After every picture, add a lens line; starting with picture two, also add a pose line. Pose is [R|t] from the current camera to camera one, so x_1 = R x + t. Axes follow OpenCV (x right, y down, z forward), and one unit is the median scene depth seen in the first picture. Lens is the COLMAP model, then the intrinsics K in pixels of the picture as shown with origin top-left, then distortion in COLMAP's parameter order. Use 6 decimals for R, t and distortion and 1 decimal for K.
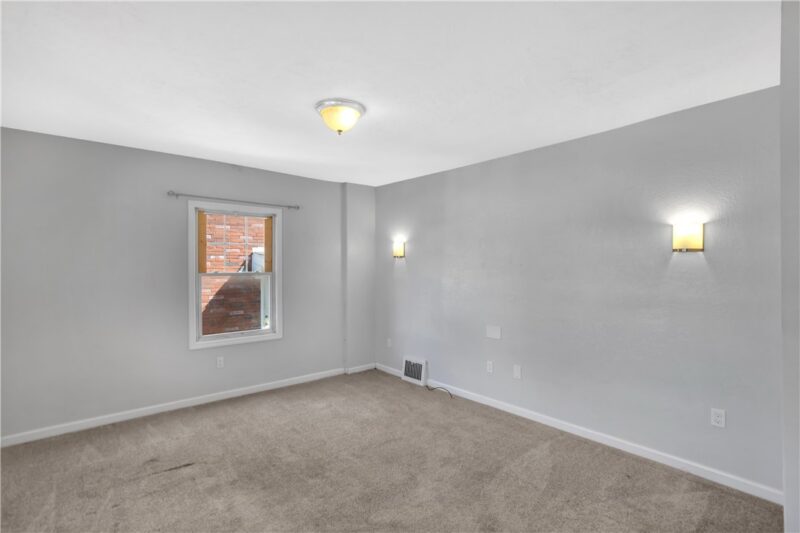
lens RADIAL K [[380.6, 0, 395.6], [0, 380.6, 264.8], [0, 0, 1]] dist [-0.057194, 0.038850]
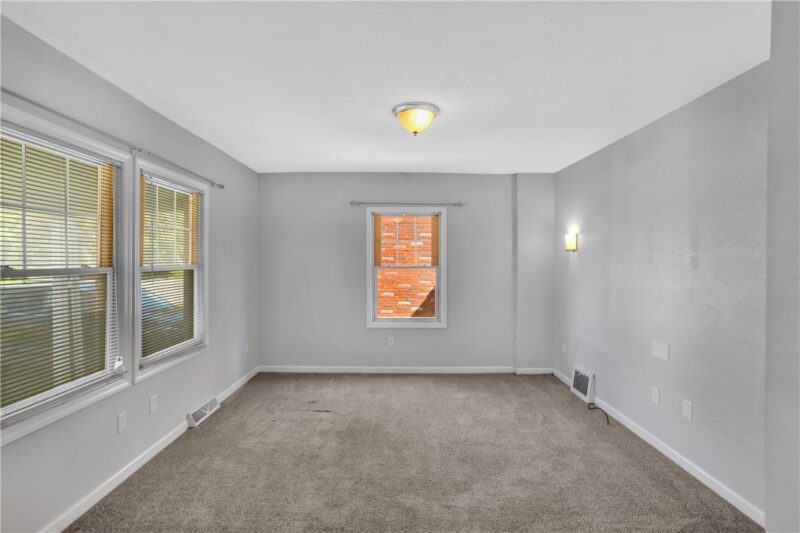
lens RADIAL K [[380.6, 0, 395.6], [0, 380.6, 264.8], [0, 0, 1]] dist [-0.057194, 0.038850]
pose [[0.762646, 0.009199, -0.646751, 0.332002], [-0.001944, 0.999927, 0.011929, 0.003482], [0.646814, -0.007840, 0.762608, 0.103768]]
